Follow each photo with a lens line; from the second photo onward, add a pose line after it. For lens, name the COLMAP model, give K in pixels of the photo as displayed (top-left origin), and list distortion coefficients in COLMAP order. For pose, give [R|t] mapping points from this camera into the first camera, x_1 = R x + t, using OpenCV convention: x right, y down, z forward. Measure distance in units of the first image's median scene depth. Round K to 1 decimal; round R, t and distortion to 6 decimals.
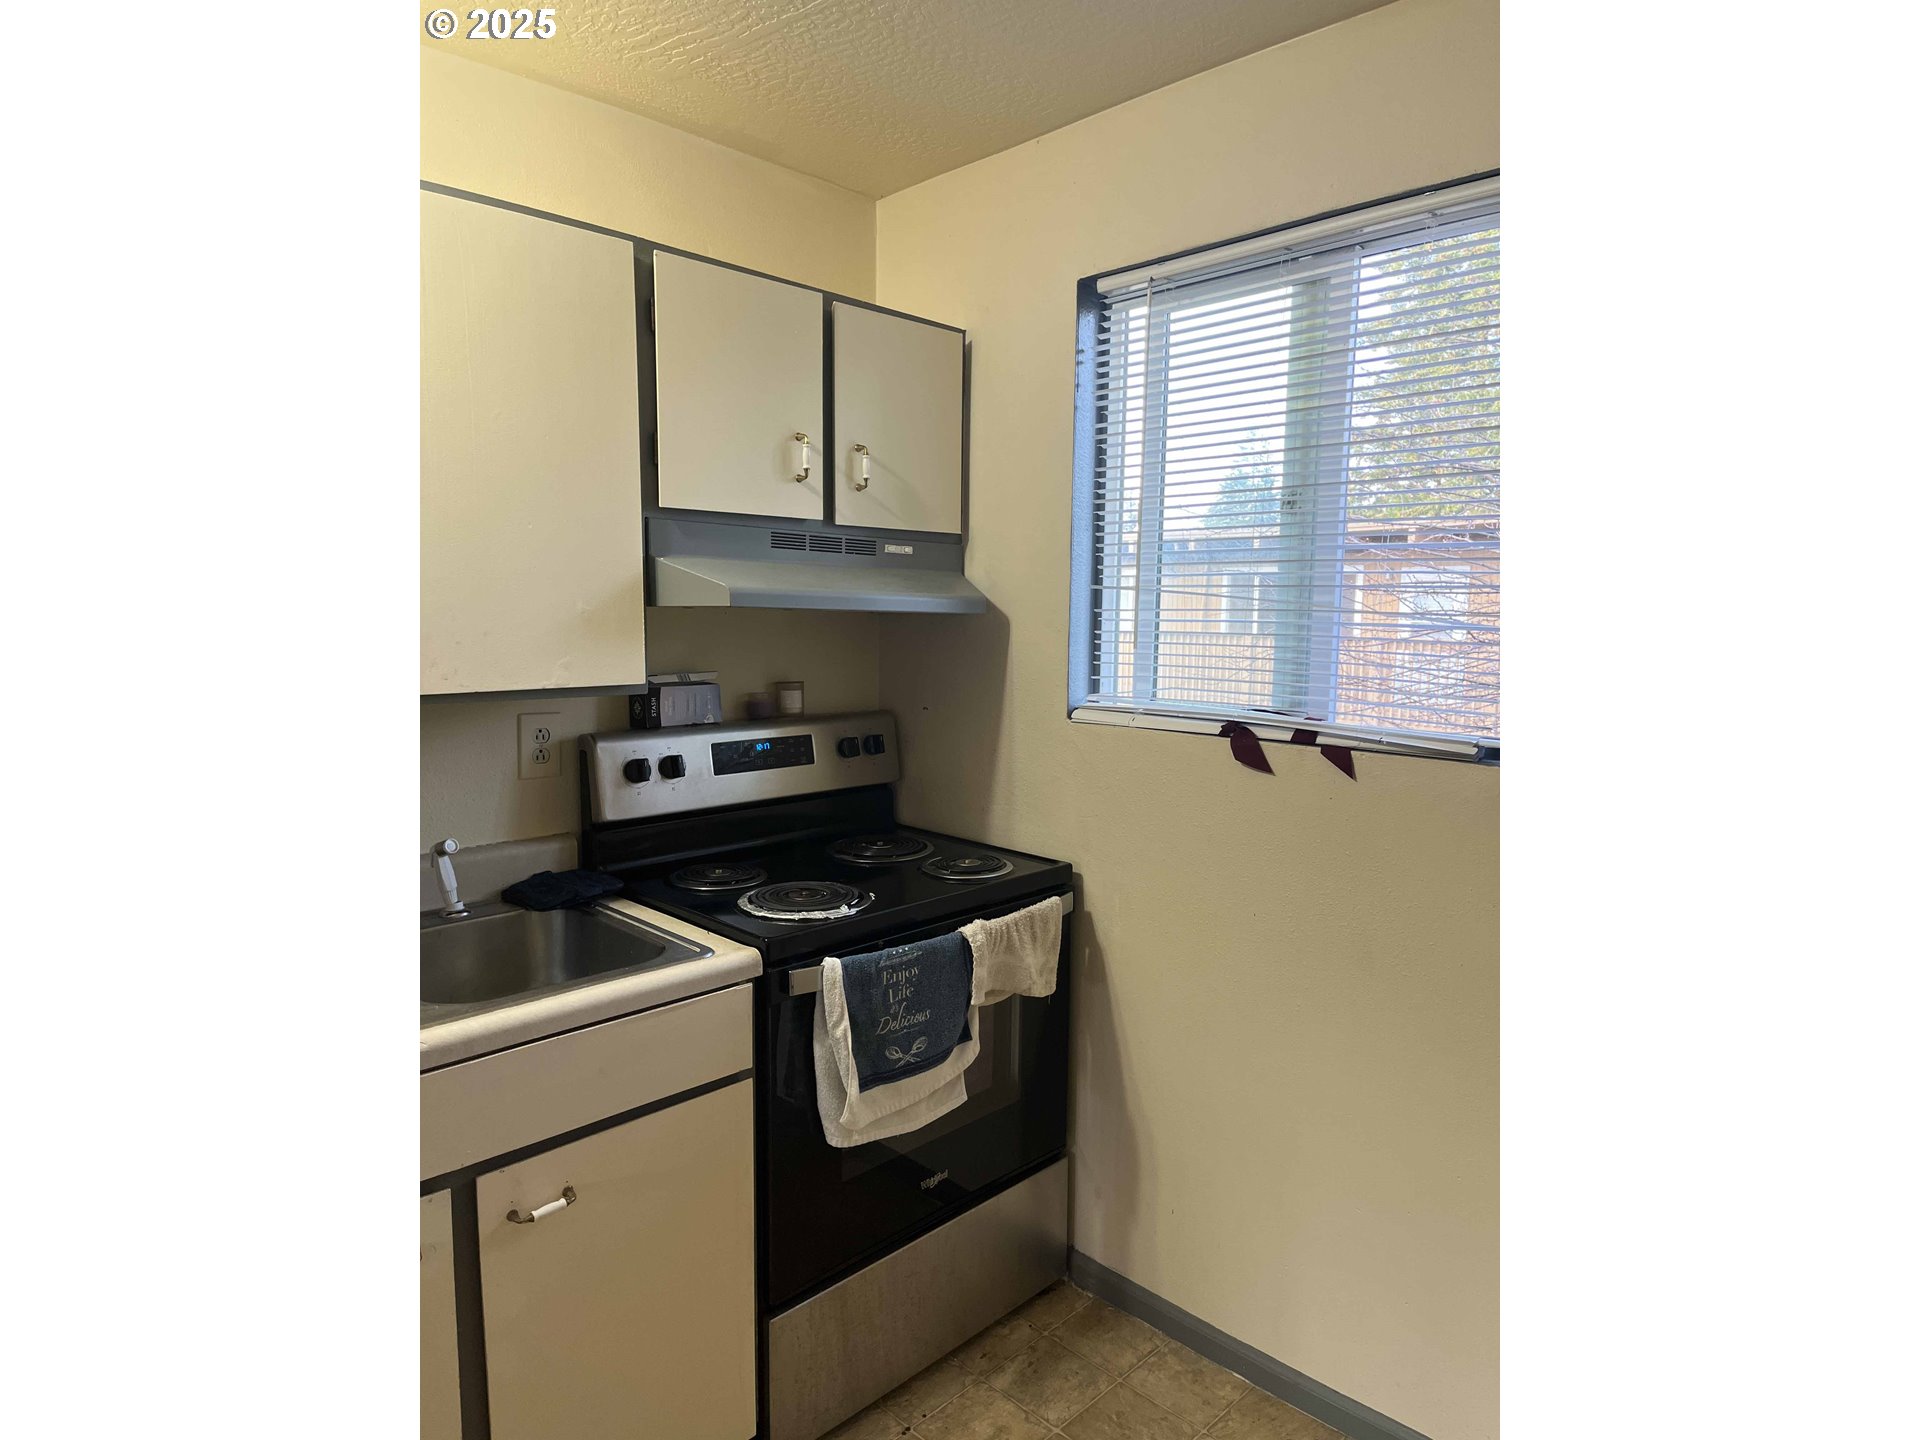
lens RADIAL K [[1093.5, 0, 974.5], [0, 1093.5, 725.5], [0, 0, 1]] dist [0.021446, -0.001021]
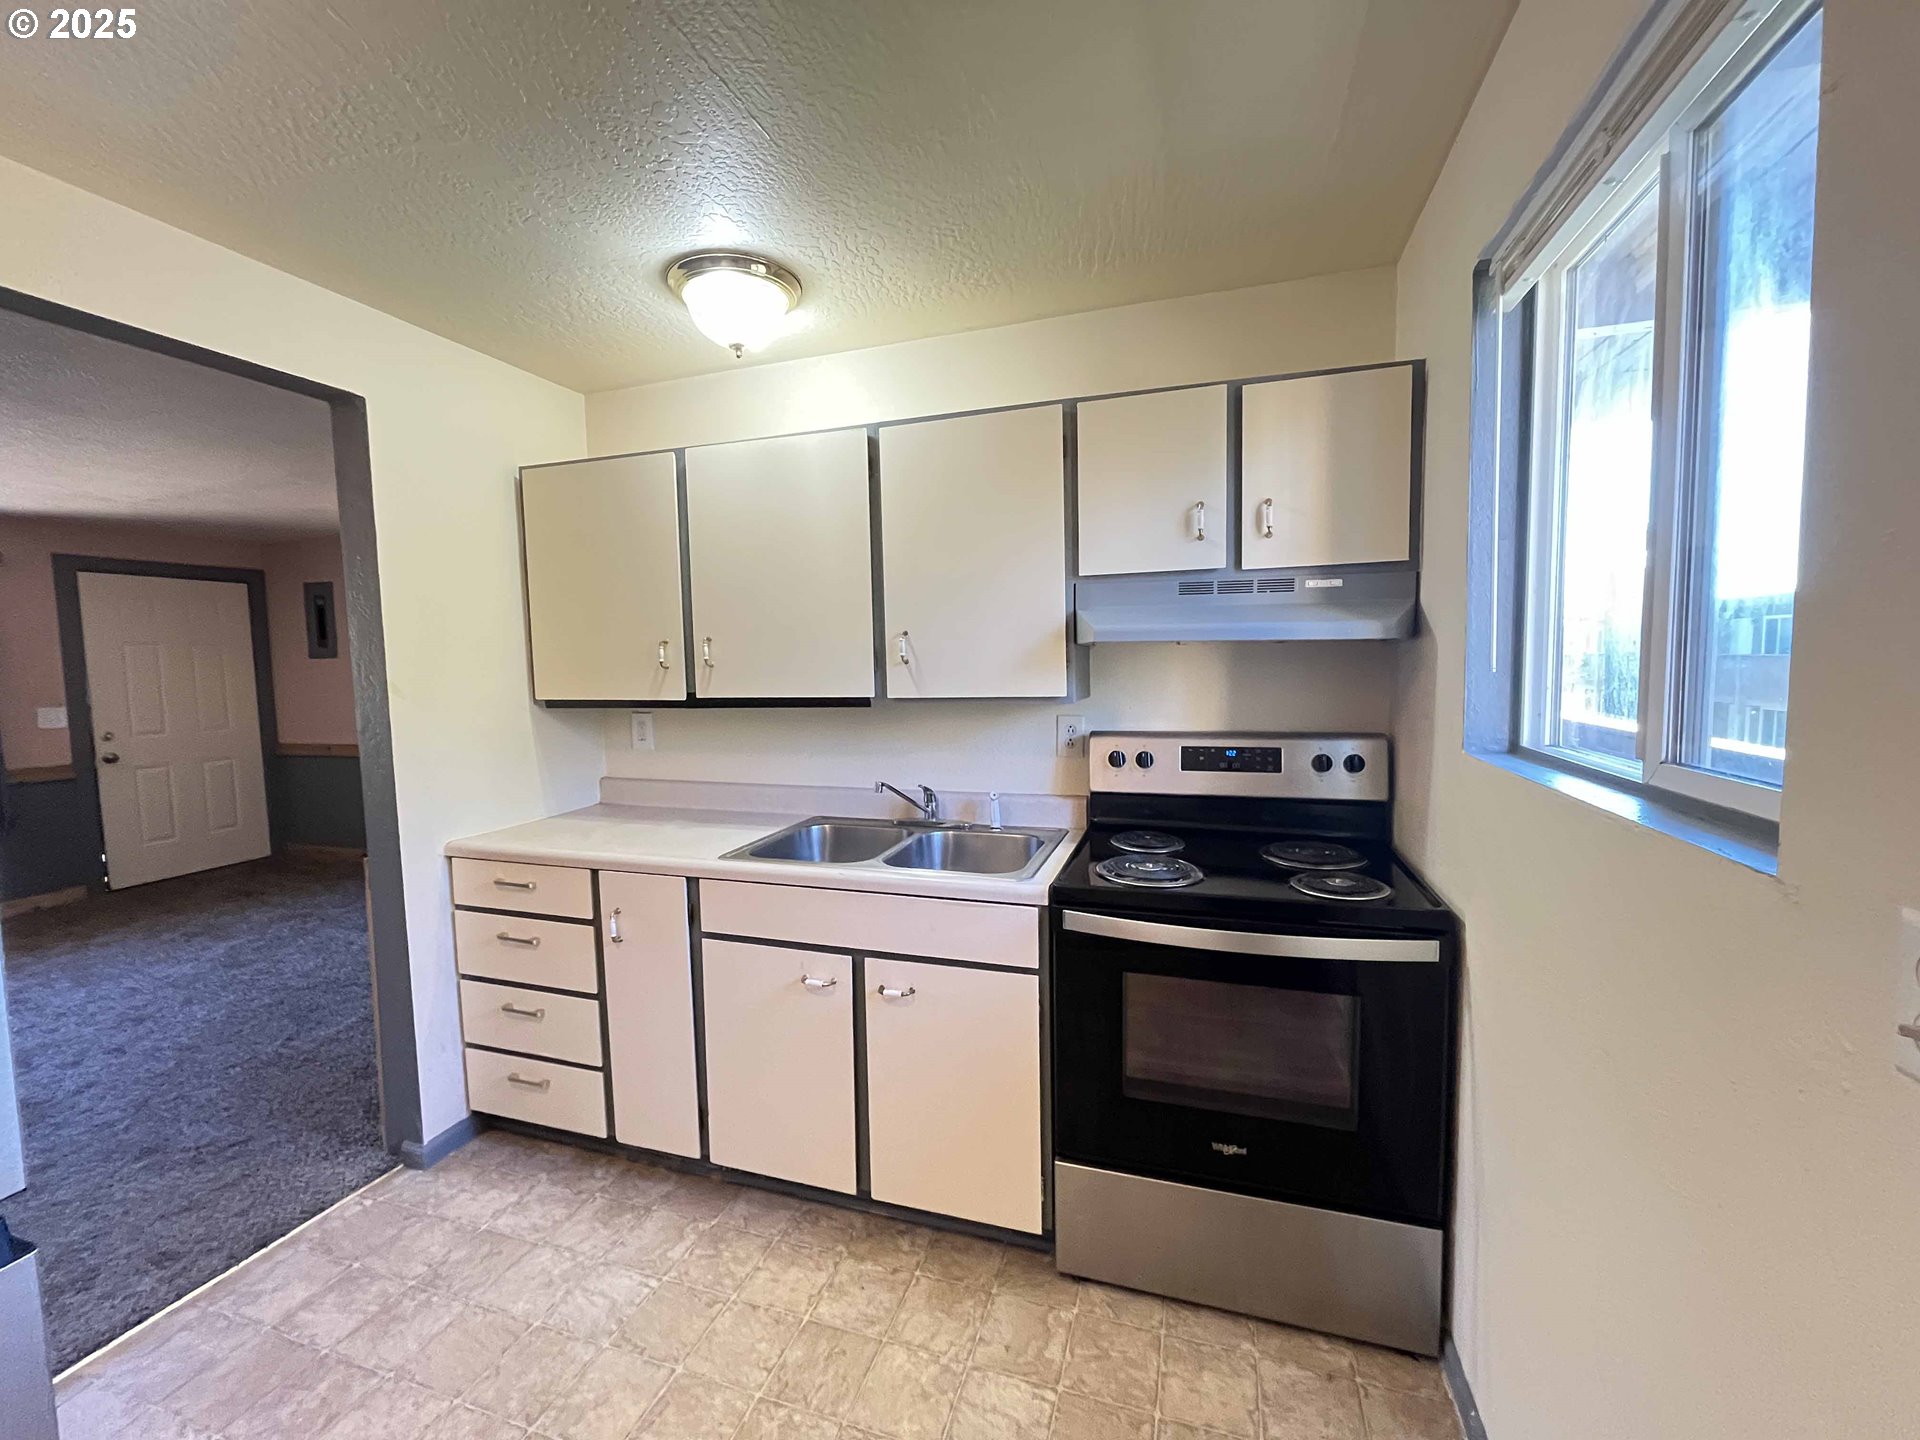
lens RADIAL K [[764.3, 0, 960.0], [0, 764.3, 720.0], [0, 0, 1]] dist [-0.001138, -0.000154]
pose [[0.445248, 0.047371, -0.894153, 0.508714], [-0.070090, 0.997379, 0.017937, -0.013985], [0.892660, 0.054685, 0.447402, 0.375386]]
